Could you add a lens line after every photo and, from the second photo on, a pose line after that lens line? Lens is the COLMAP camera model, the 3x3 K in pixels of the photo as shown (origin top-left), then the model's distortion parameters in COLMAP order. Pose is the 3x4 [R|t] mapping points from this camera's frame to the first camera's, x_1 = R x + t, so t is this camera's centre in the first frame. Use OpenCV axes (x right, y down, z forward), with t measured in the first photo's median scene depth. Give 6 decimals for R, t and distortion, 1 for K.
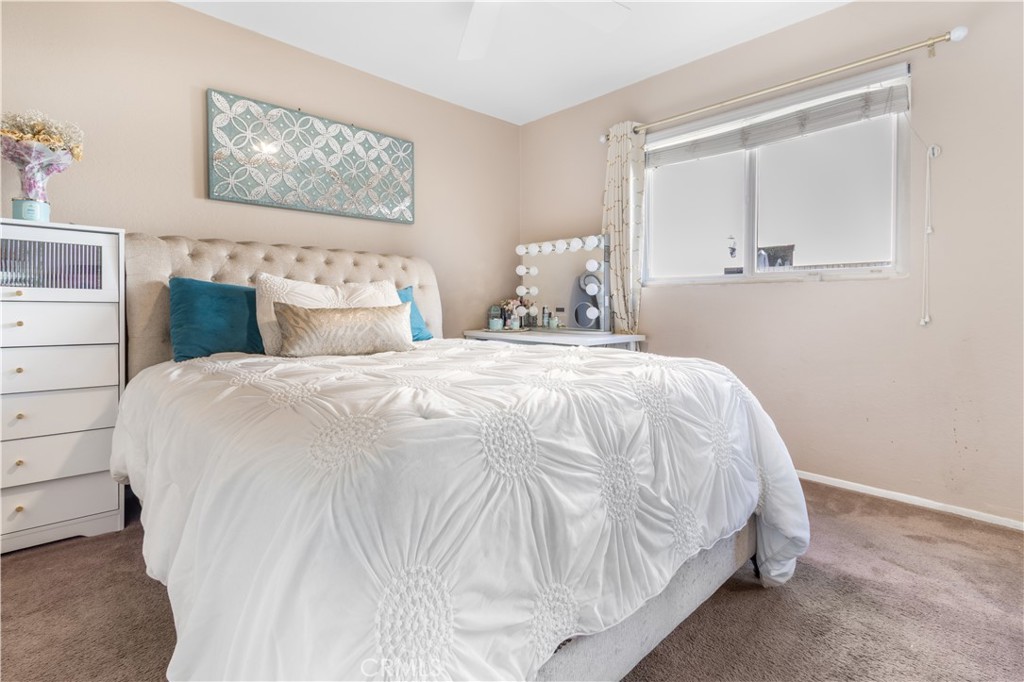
lens RADIAL K [[476.2, 0, 499.9], [0, 476.2, 307.7], [0, 0, 1]] dist [-0.001659, -0.000401]
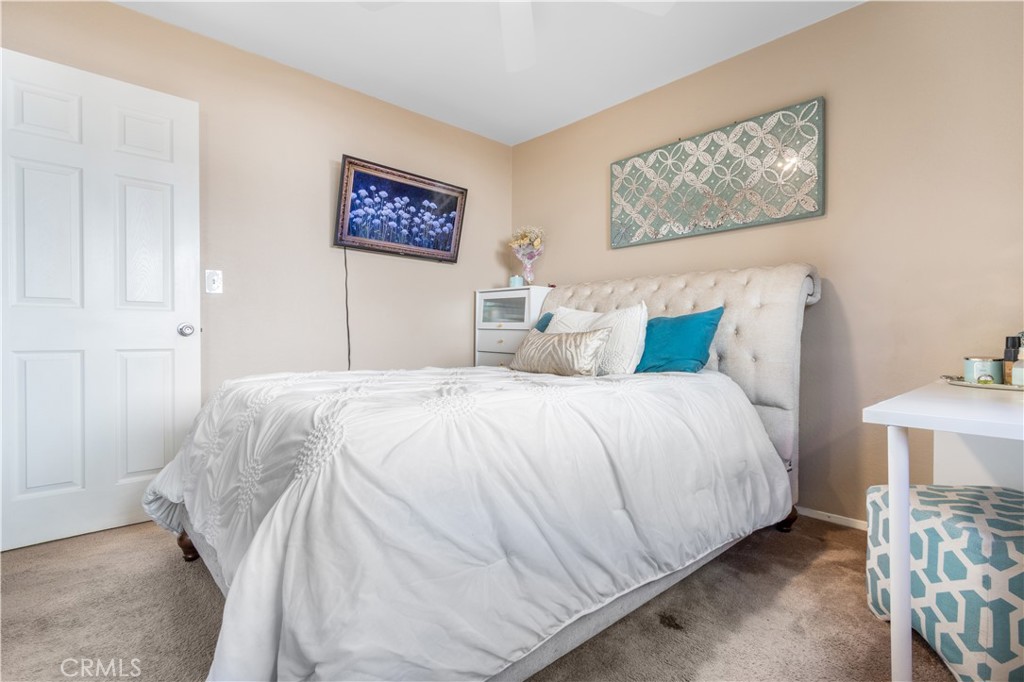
lens RADIAL K [[476.2, 0, 511.1], [0, 476.2, 335.6], [0, 0, 1]] dist [-0.001659, -0.000401]
pose [[-0.010335, 0.014301, -0.999844, 0.593223], [0.000649, 0.999898, 0.014296, -0.009156], [0.999946, -0.000501, -0.010343, 0.629023]]
